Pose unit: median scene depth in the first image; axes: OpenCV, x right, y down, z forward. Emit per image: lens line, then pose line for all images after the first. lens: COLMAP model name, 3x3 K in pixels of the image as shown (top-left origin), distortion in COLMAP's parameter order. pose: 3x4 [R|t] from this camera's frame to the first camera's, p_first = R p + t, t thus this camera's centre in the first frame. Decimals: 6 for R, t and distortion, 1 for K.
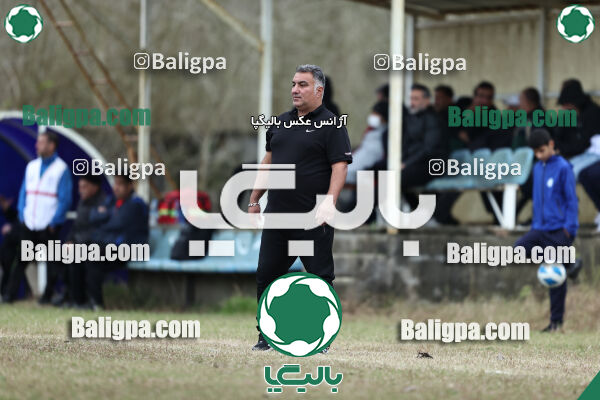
lens RADIAL K [[4093.6, 0, 300.2], [0, 4093.6, 200.5], [0, 0, 1]] dist [-0.609750, 0.000000]
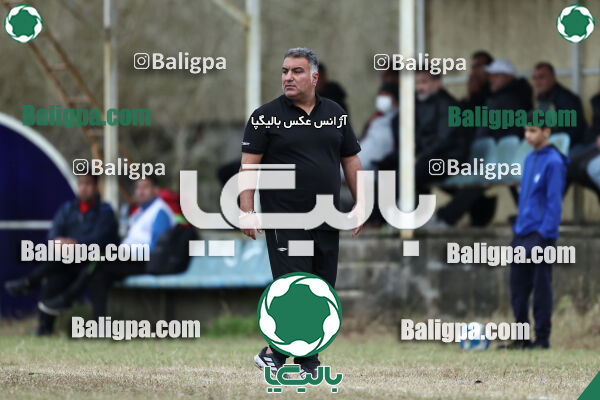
lens RADIAL K [[4093.6, 0, 300.1], [0, 4093.6, 199.0], [0, 0, 1]] dist [-0.609750, 0.000000]
pose [[0.999714, -0.023914, 0.000308, 0.000375], [0.023916, 0.999689, -0.007009, 0.005408], [-0.000141, 0.007014, 0.999975, 0.150408]]
